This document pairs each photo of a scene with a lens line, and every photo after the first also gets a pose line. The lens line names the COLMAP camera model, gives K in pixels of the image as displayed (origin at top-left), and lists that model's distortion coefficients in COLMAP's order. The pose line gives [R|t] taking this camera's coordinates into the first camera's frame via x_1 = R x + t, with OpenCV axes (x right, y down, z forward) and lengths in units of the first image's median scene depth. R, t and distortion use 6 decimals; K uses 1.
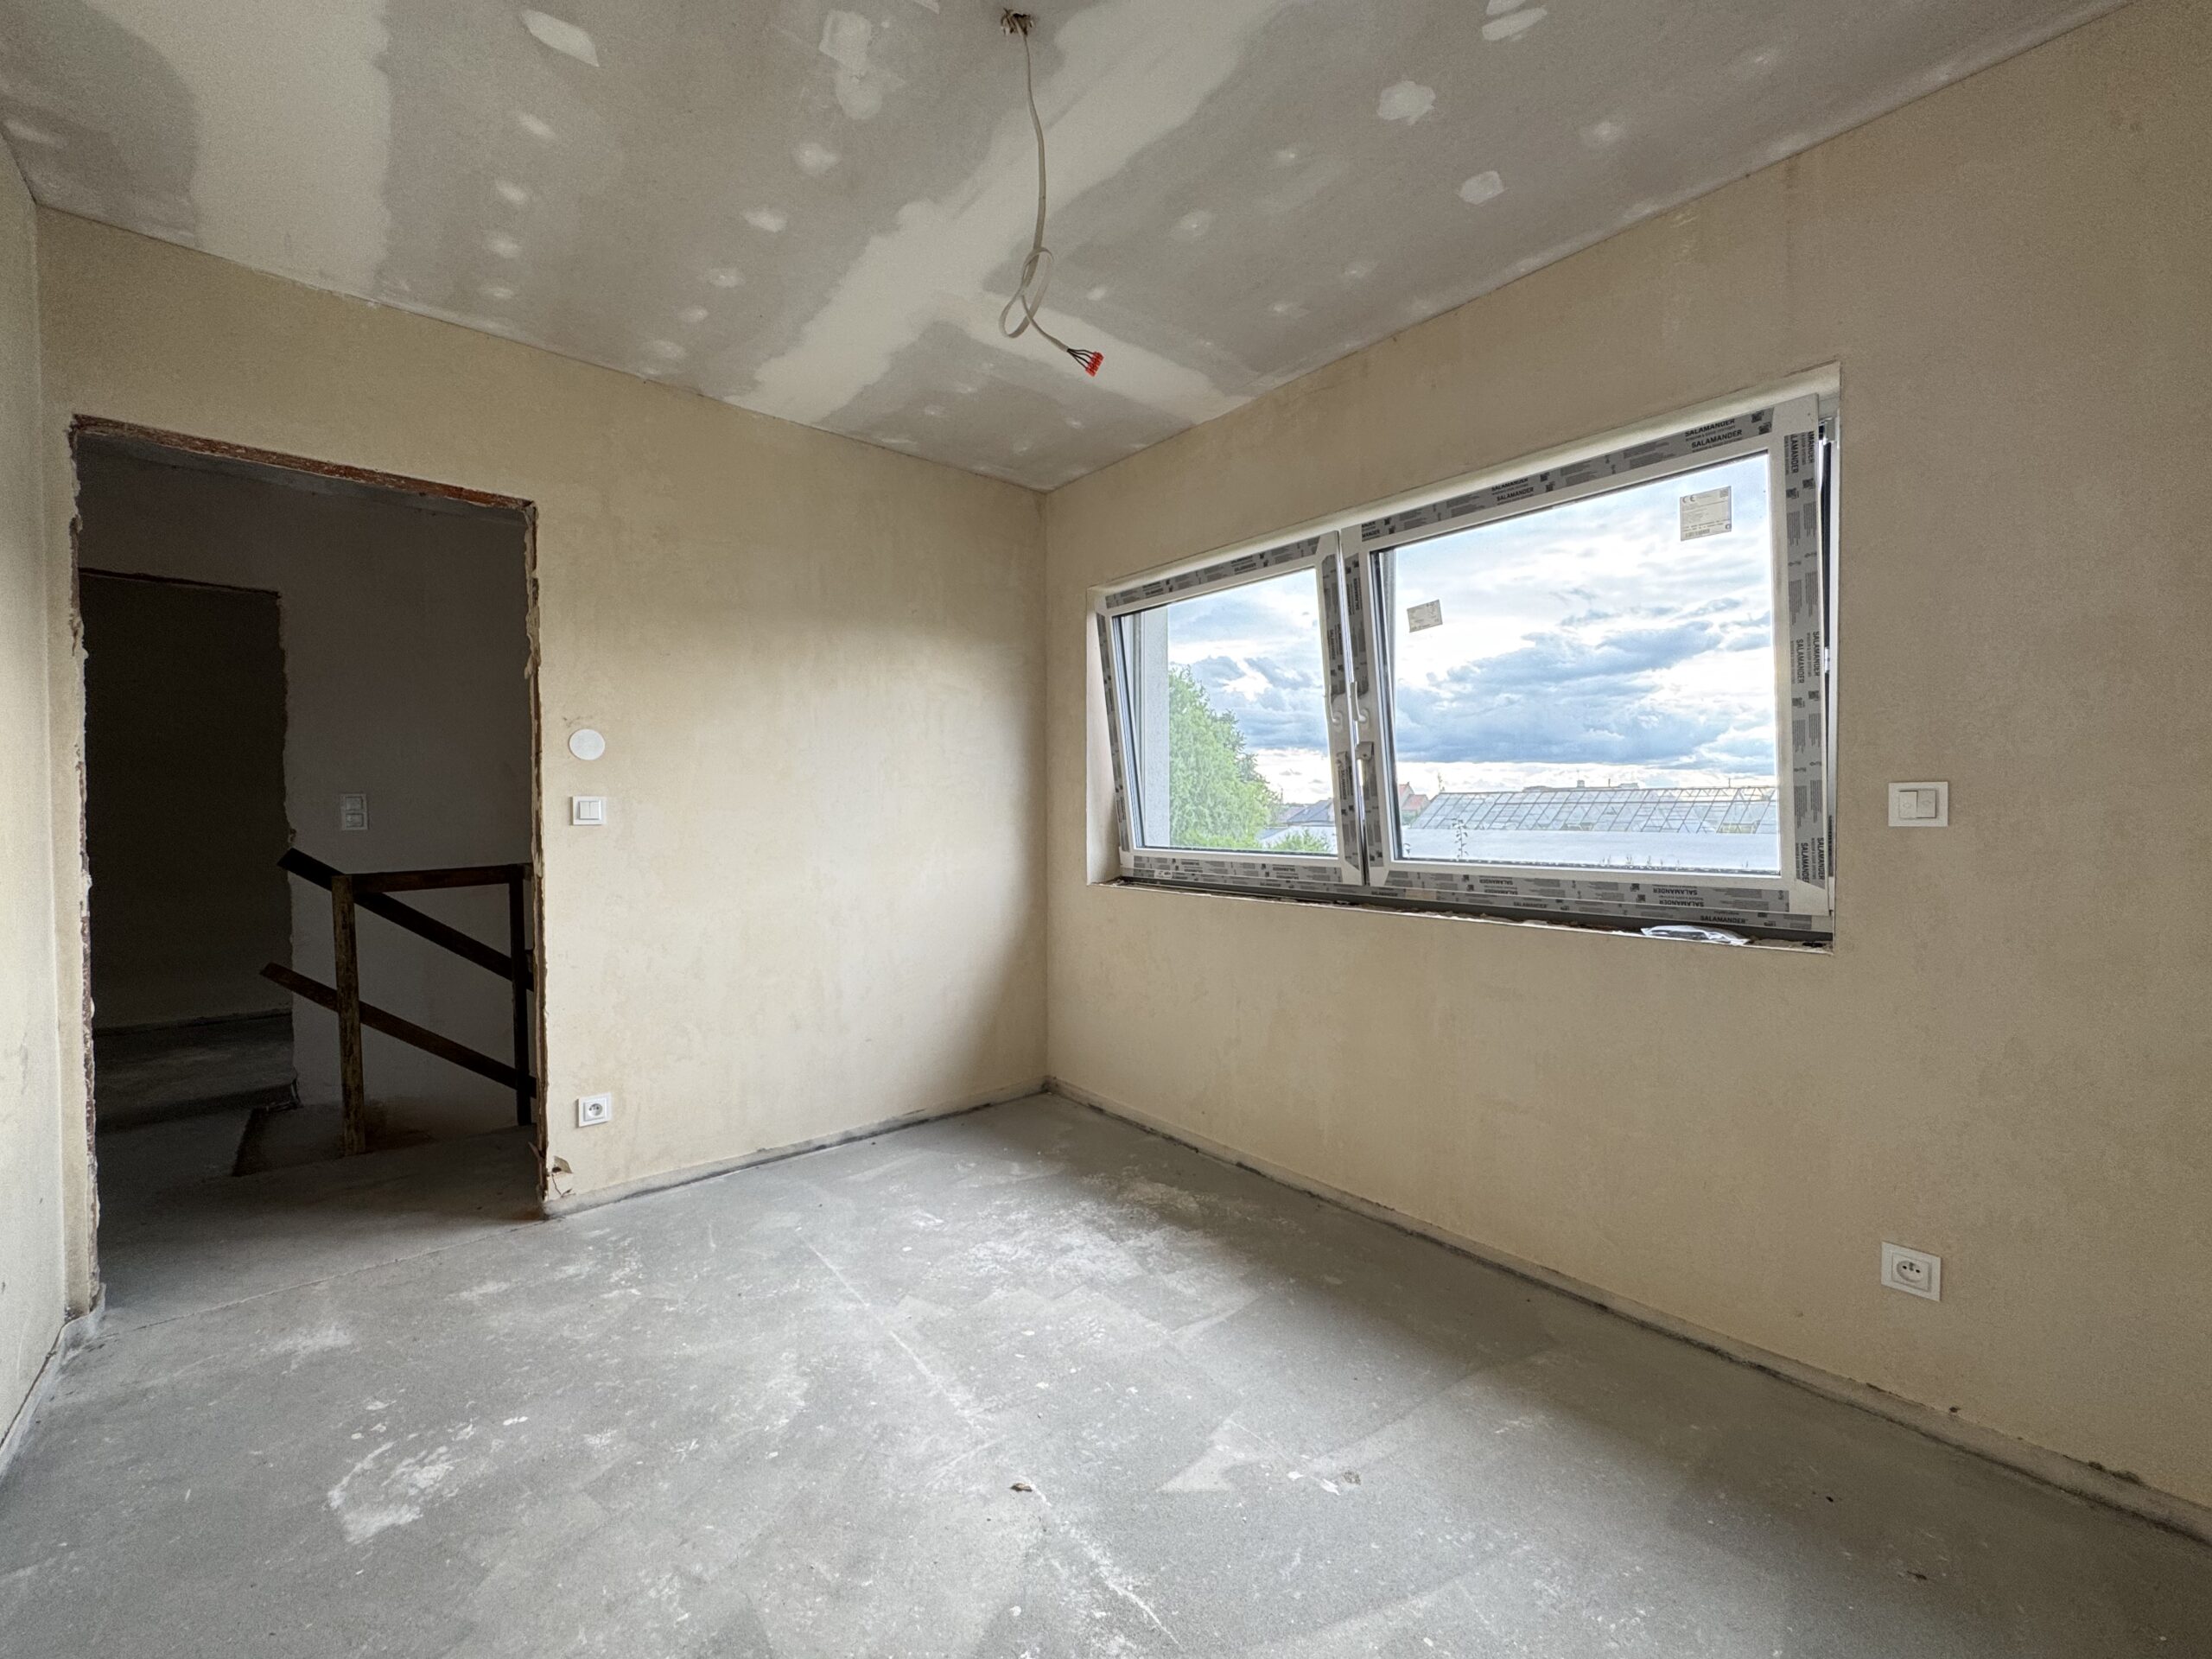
lens RADIAL K [[884.7, 0, 1103.0], [0, 884.7, 829.6], [0, 0, 1]] dist [-0.005066, 0.000158]
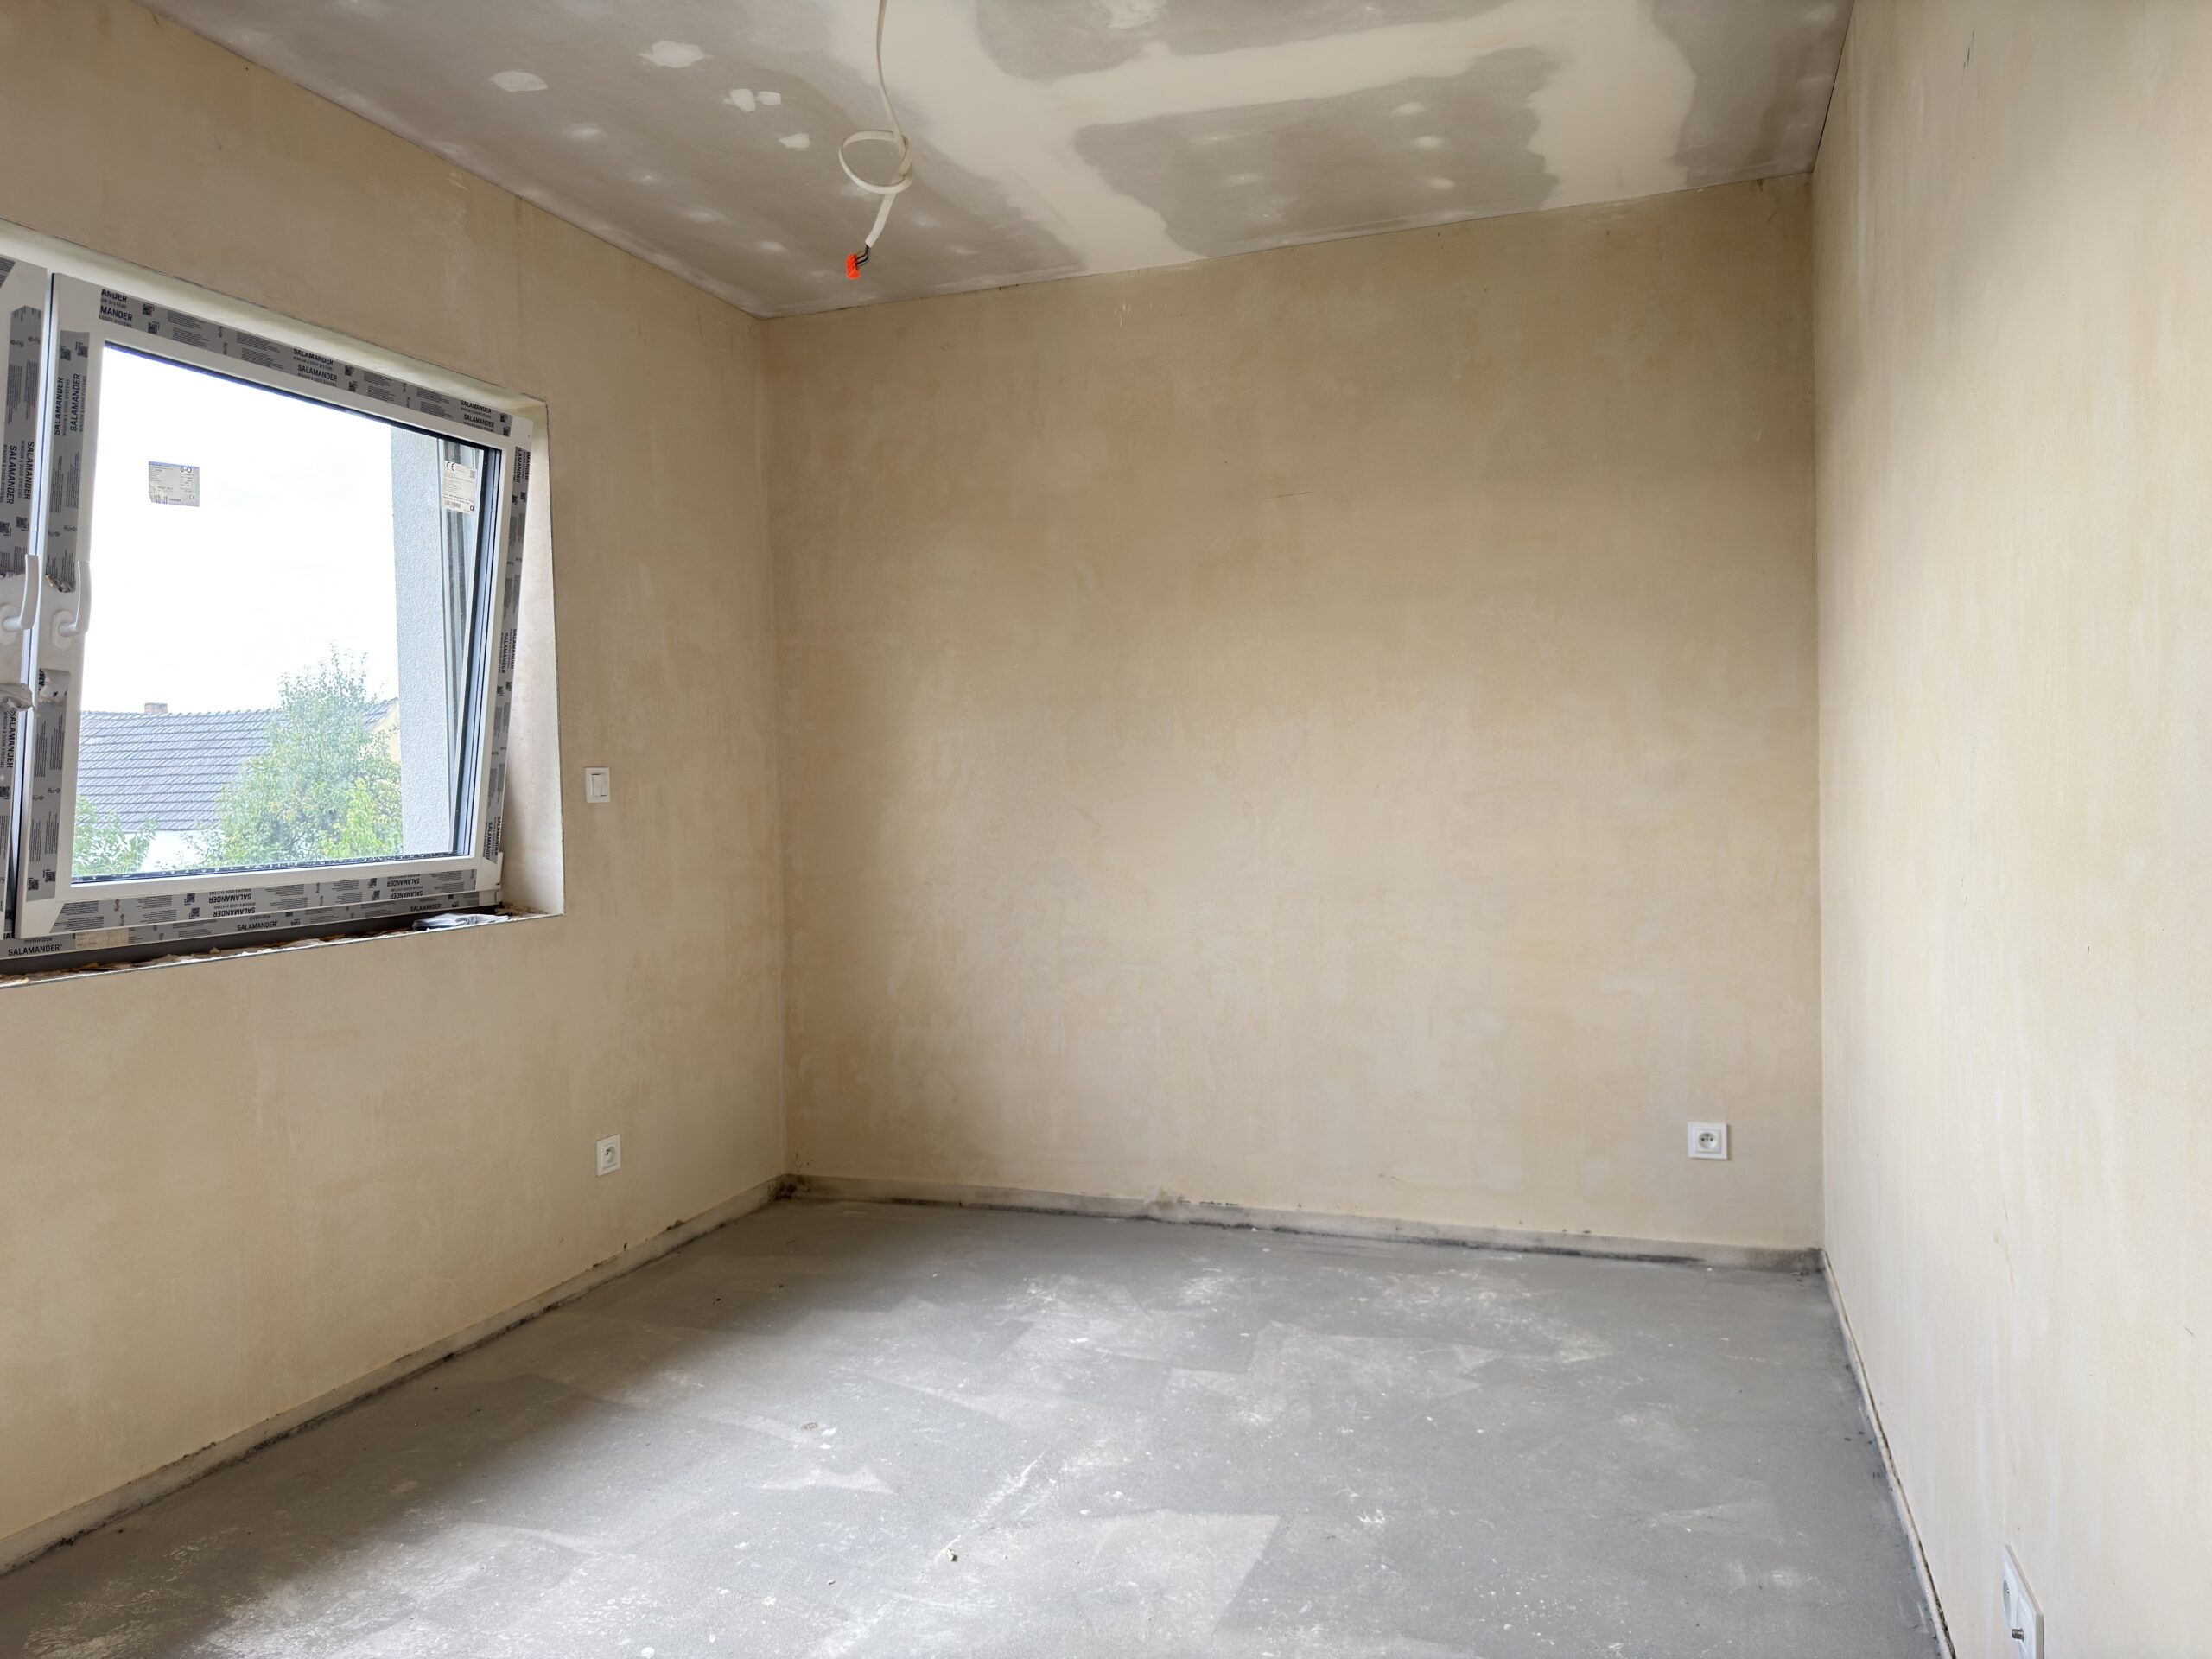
lens RADIAL K [[1562.4, 0, 1113.7], [0, 1562.4, 823.8], [0, 0, 1]] dist [0.013154, -0.017060]
pose [[-0.500490, -0.007992, 0.865705, -1.105116], [0.039686, 0.998694, 0.032163, -0.012212], [-0.864832, 0.050454, -0.499520, 1.174678]]
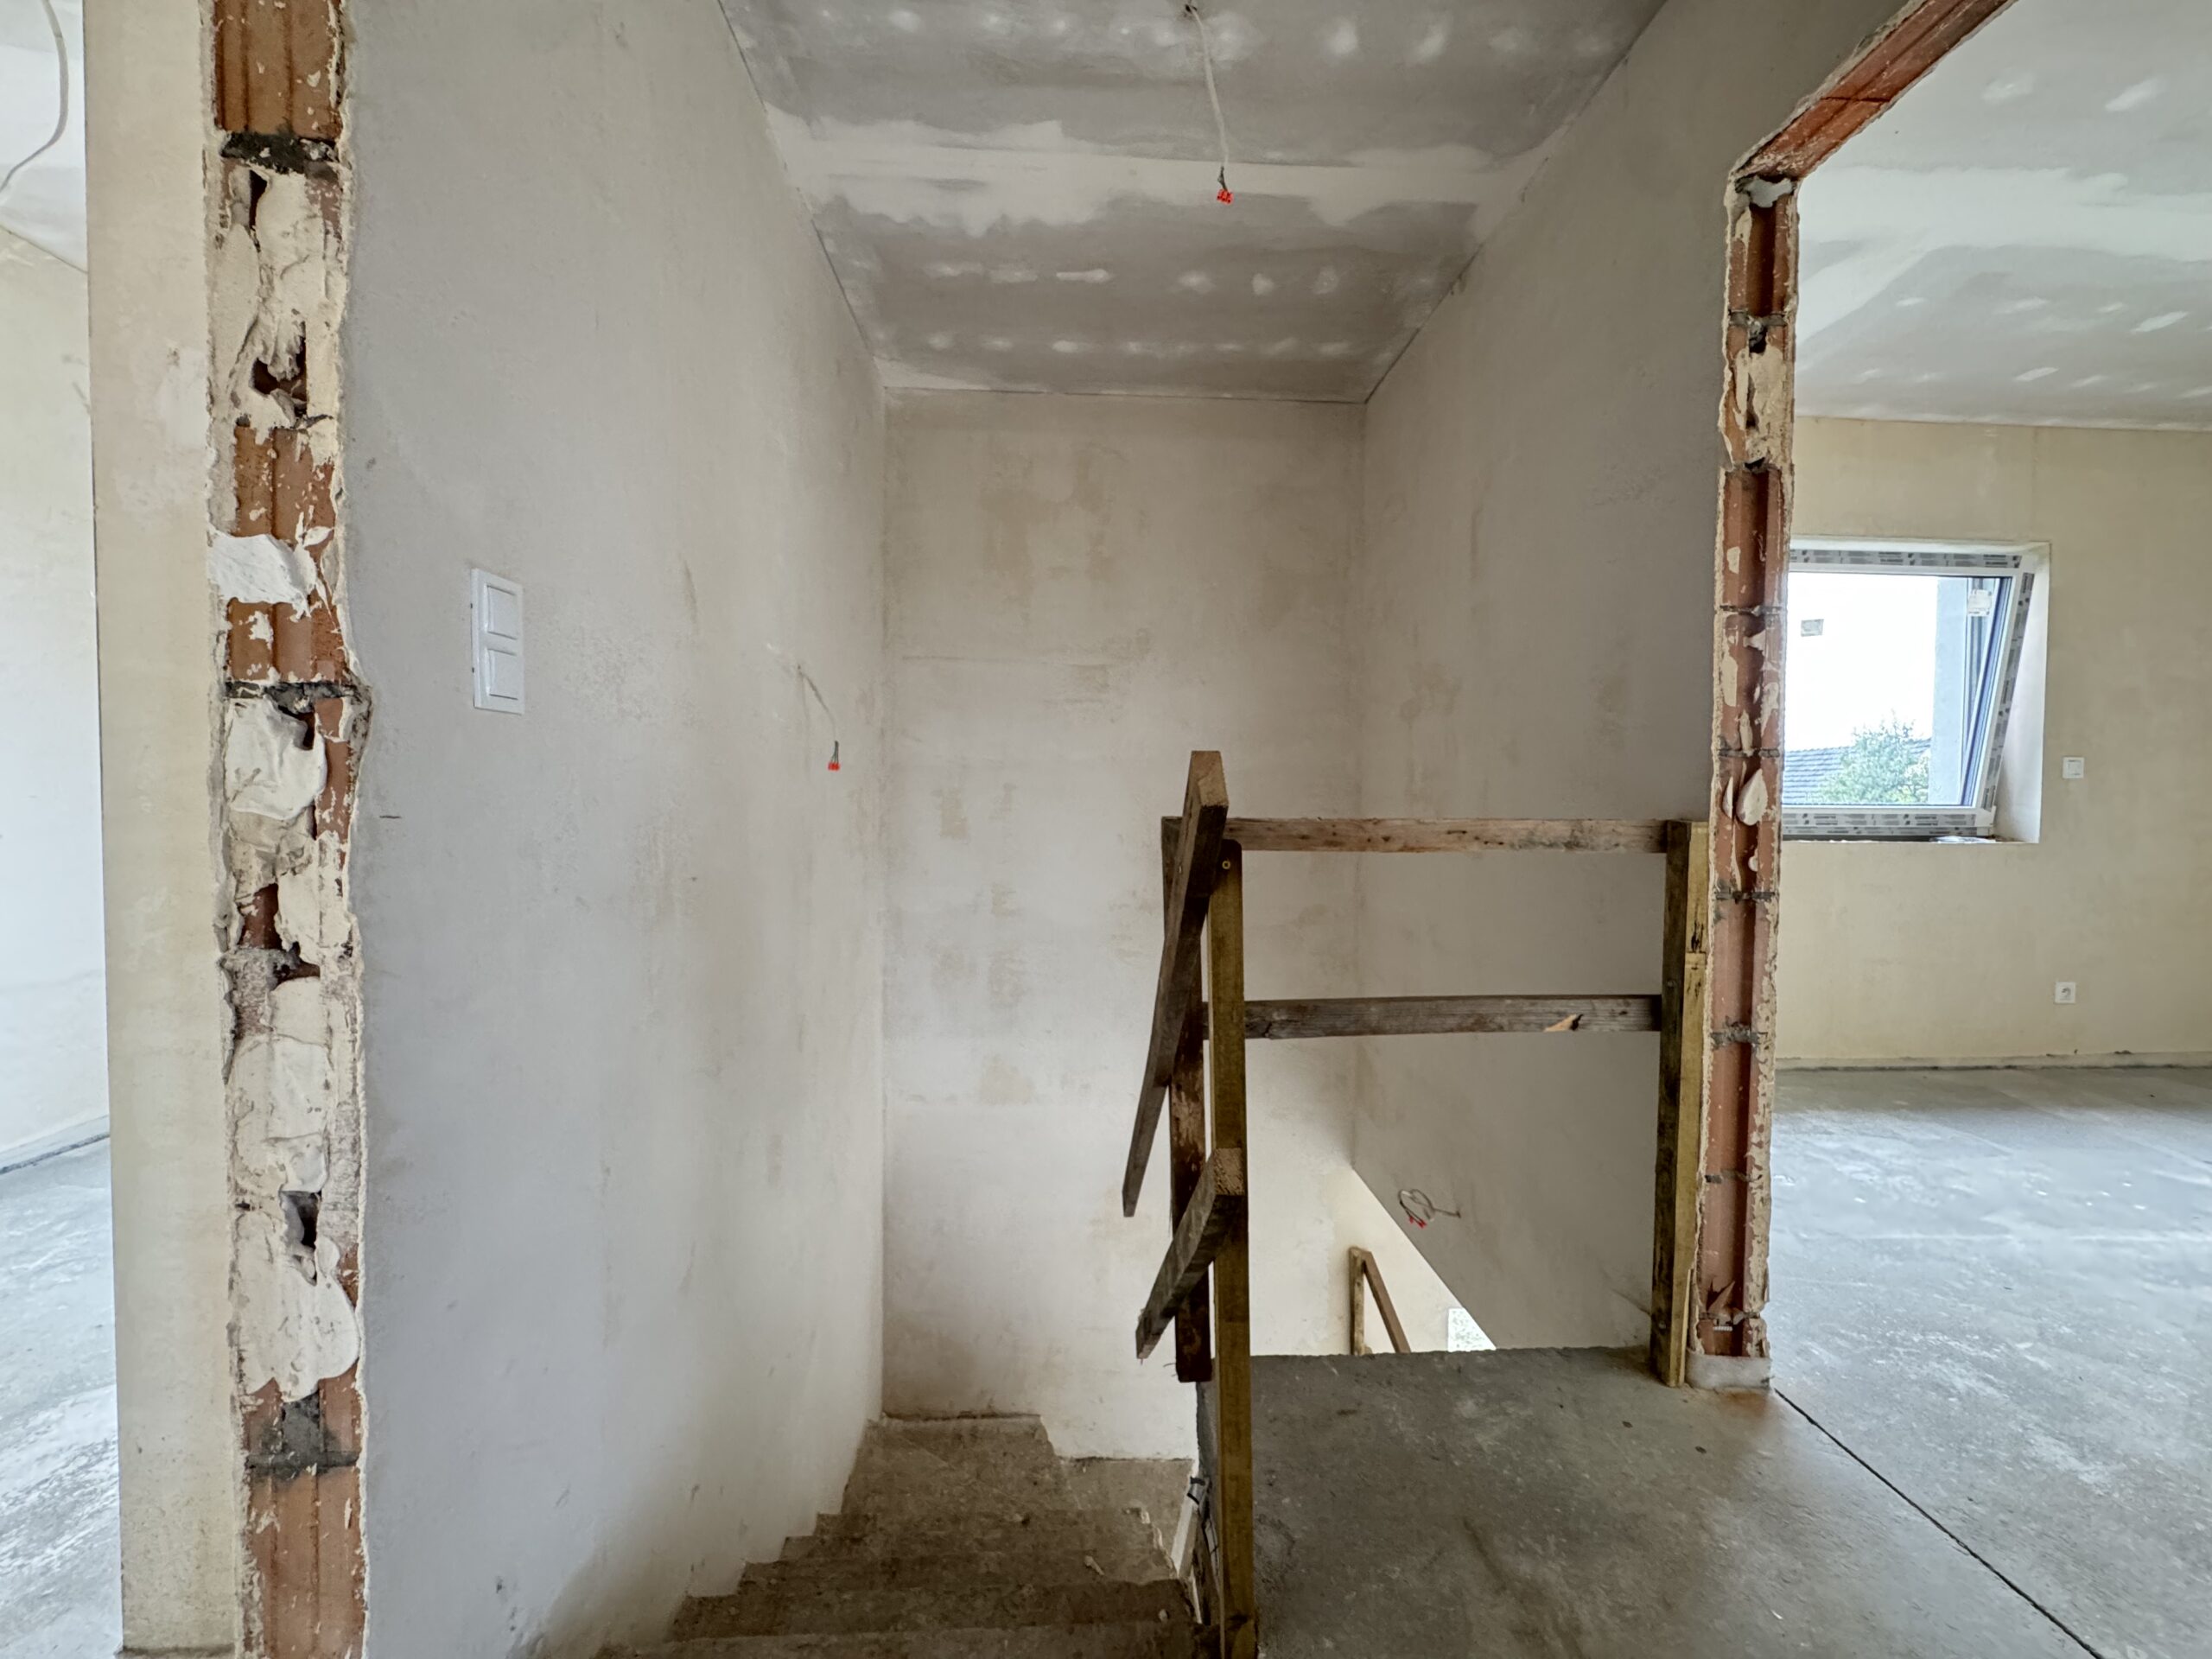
lens RADIAL K [[884.7, 0, 1105.0], [0, 884.7, 830.2], [0, 0, 1]] dist [-0.005066, 0.000158]
pose [[0.614771, -0.015814, 0.788547, -1.688212], [0.004730, 0.999855, 0.016364, 0.058793], [-0.788692, -0.006330, 0.614756, 1.210894]]
